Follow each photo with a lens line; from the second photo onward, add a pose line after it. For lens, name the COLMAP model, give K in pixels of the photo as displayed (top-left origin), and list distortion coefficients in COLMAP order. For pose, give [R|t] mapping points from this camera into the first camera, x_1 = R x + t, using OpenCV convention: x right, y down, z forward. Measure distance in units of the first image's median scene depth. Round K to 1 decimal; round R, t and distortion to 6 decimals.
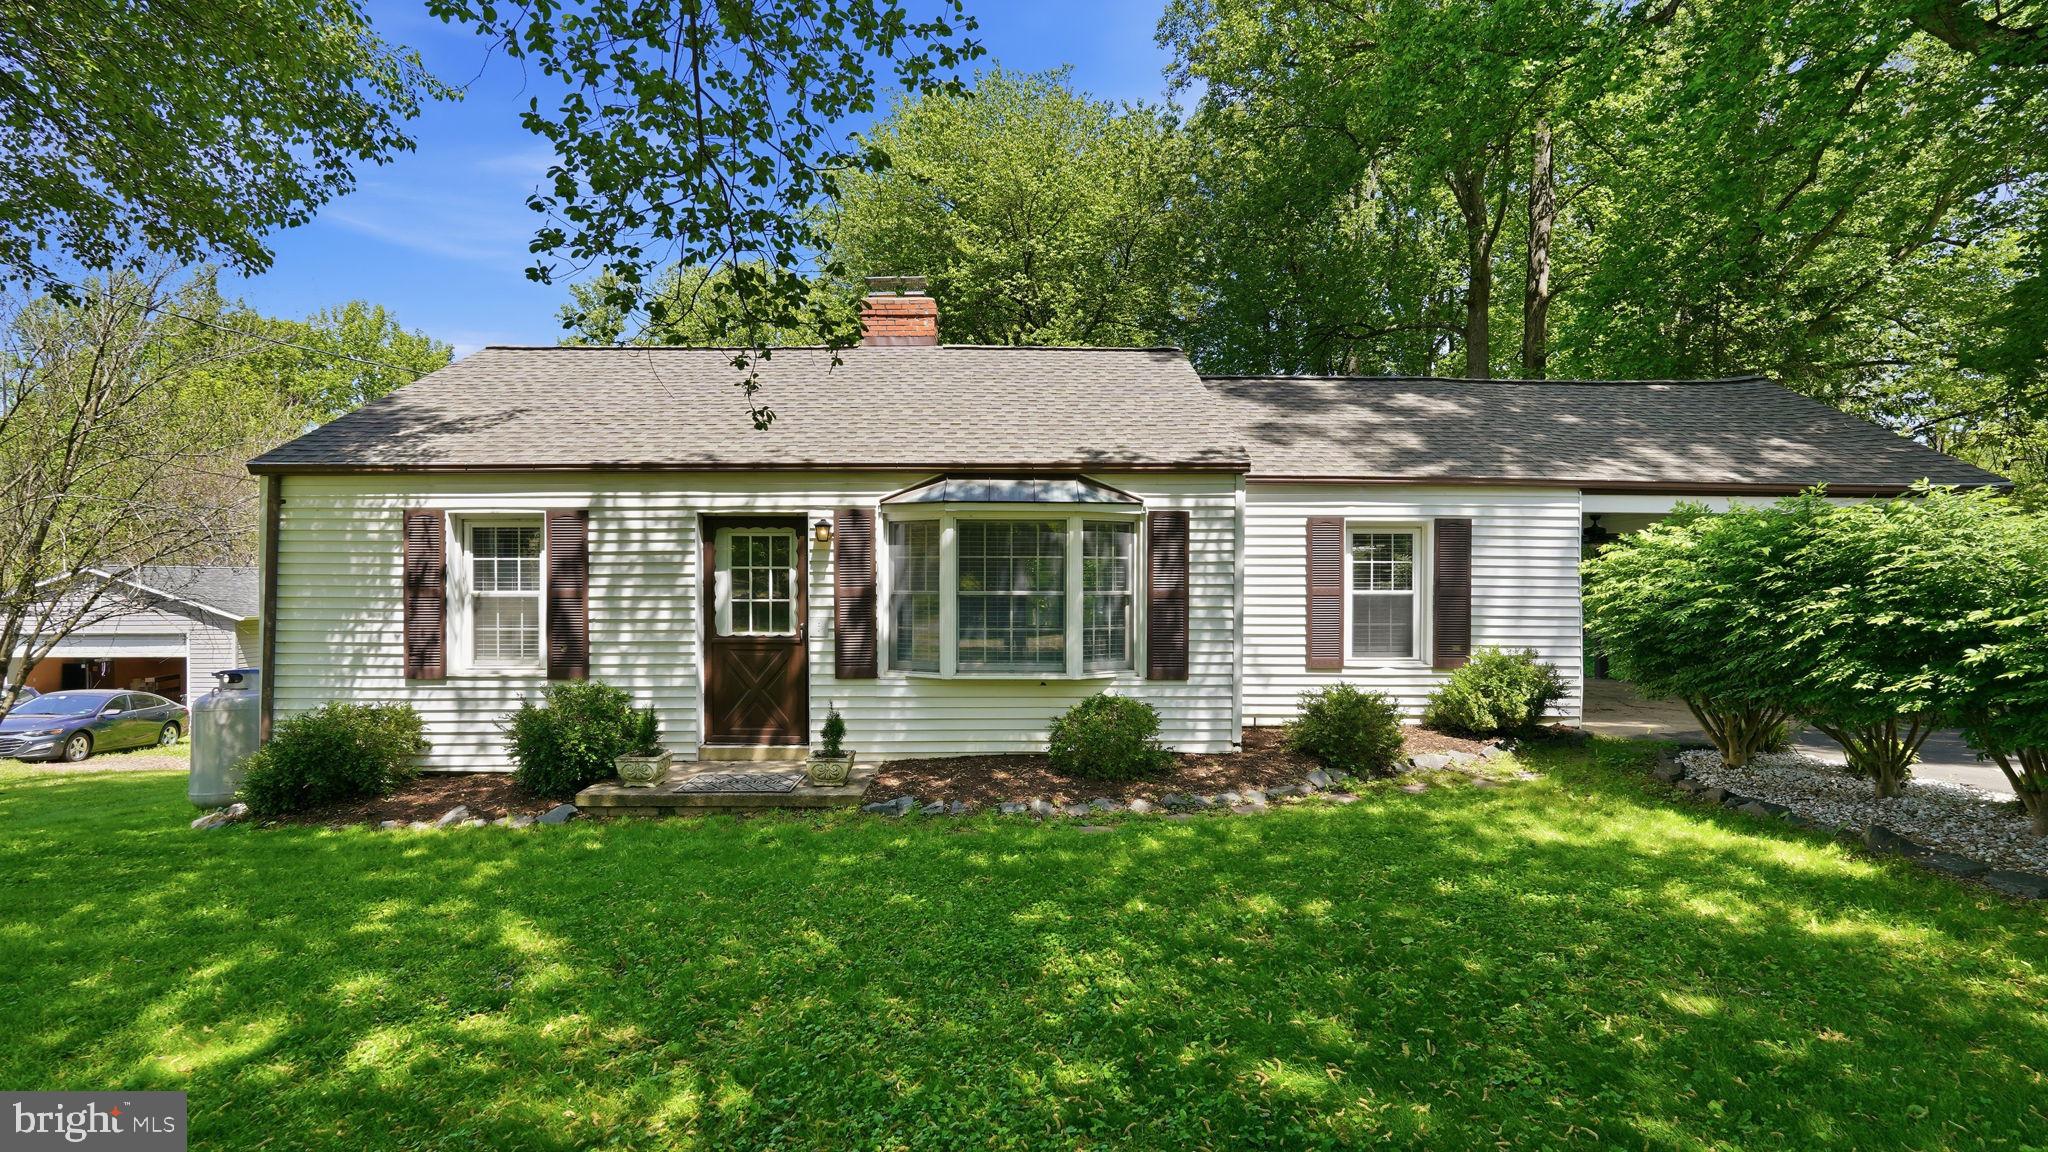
lens RADIAL K [[817.8, 0, 1024.0], [0, 817.8, 576.0], [0, 0, 1]] dist [-0.008330, 0.000339]
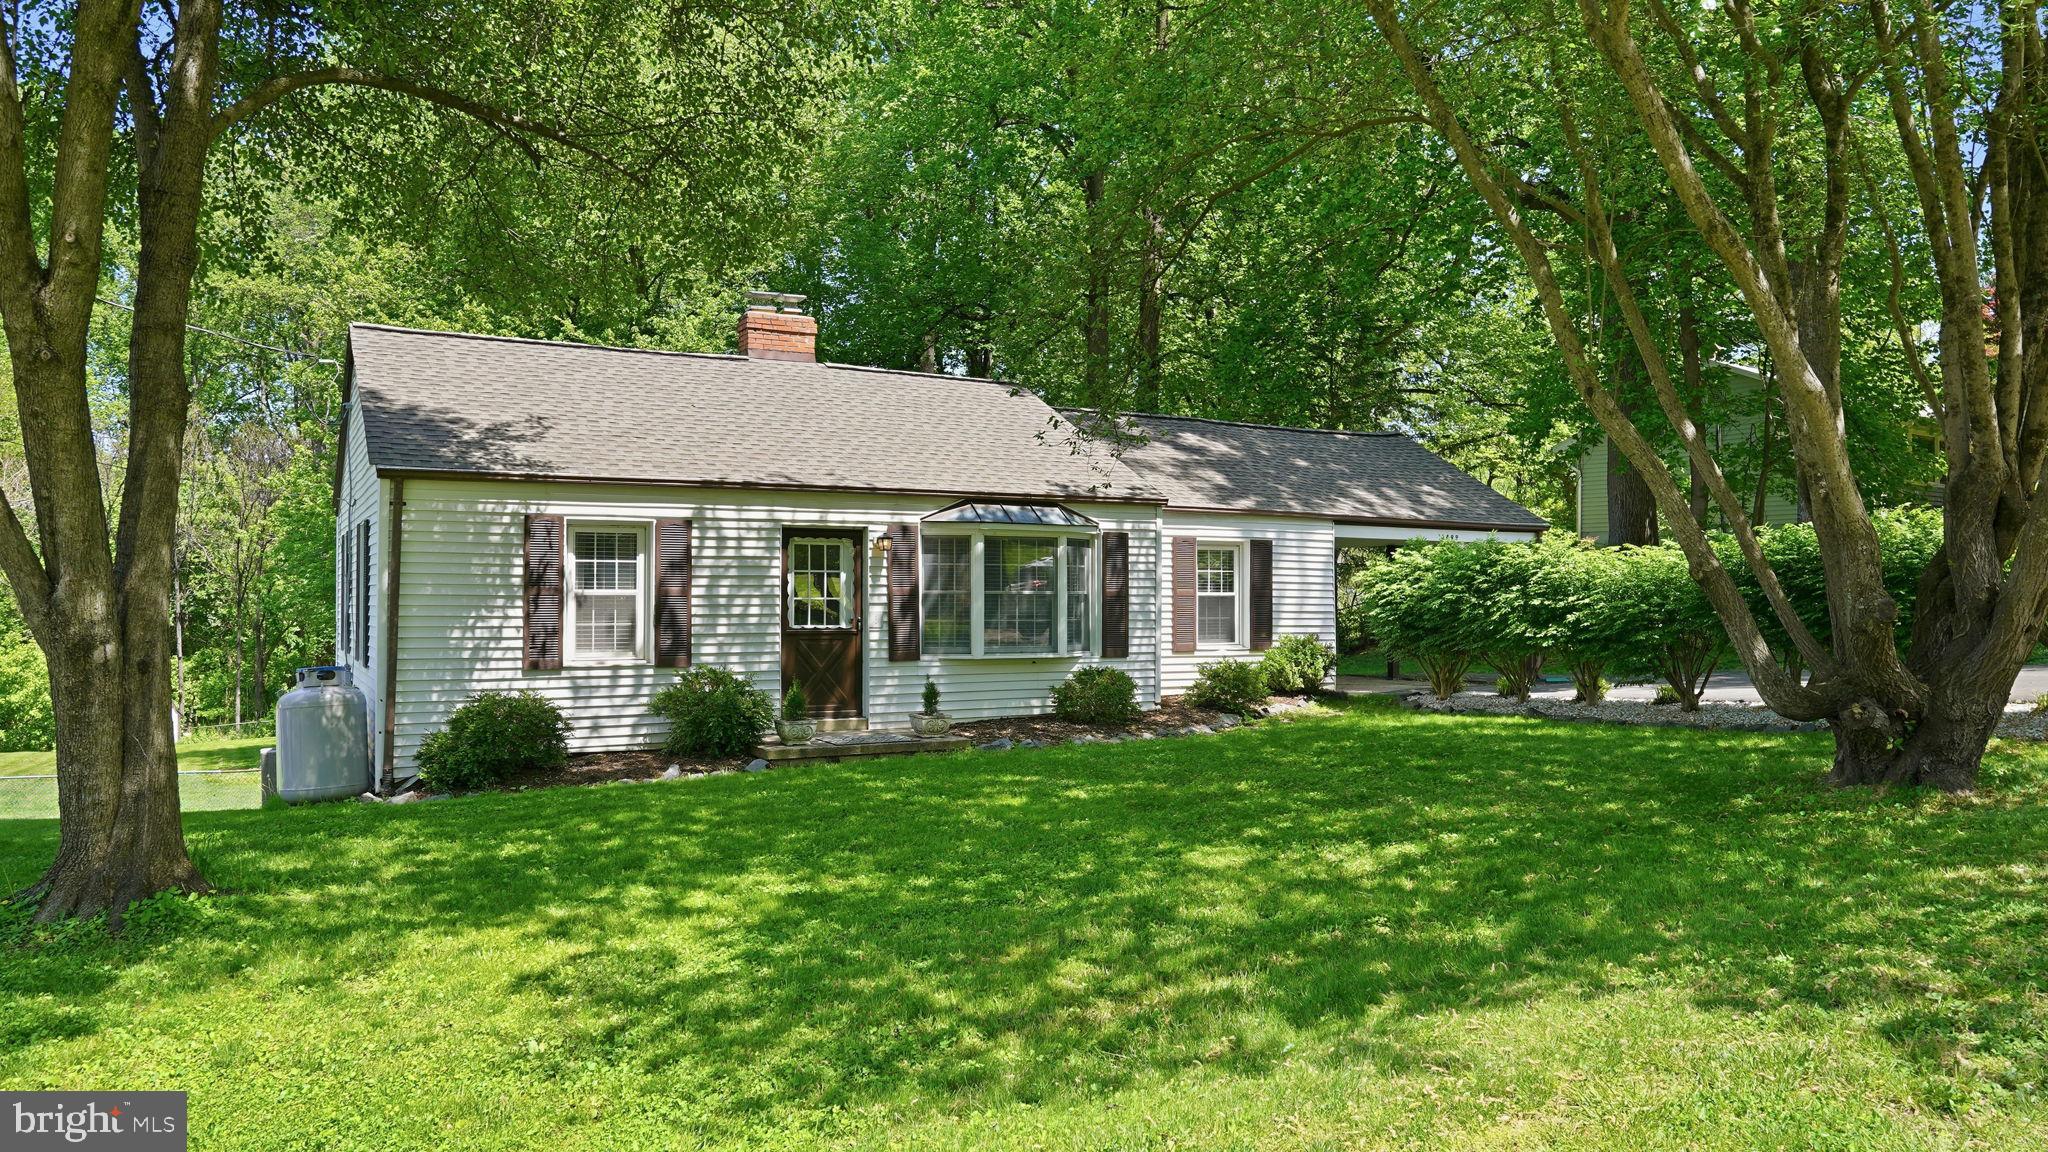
lens RADIAL K [[931.0, 0, 1020.3], [0, 931.0, 566.3], [0, 0, 1]] dist [-0.005120, 0.001536]
pose [[0.925131, 0.011677, 0.379469, -0.587899], [-0.004174, 0.999779, -0.020589, 0.009907], [-0.379626, 0.017464, 0.924975, -0.385054]]
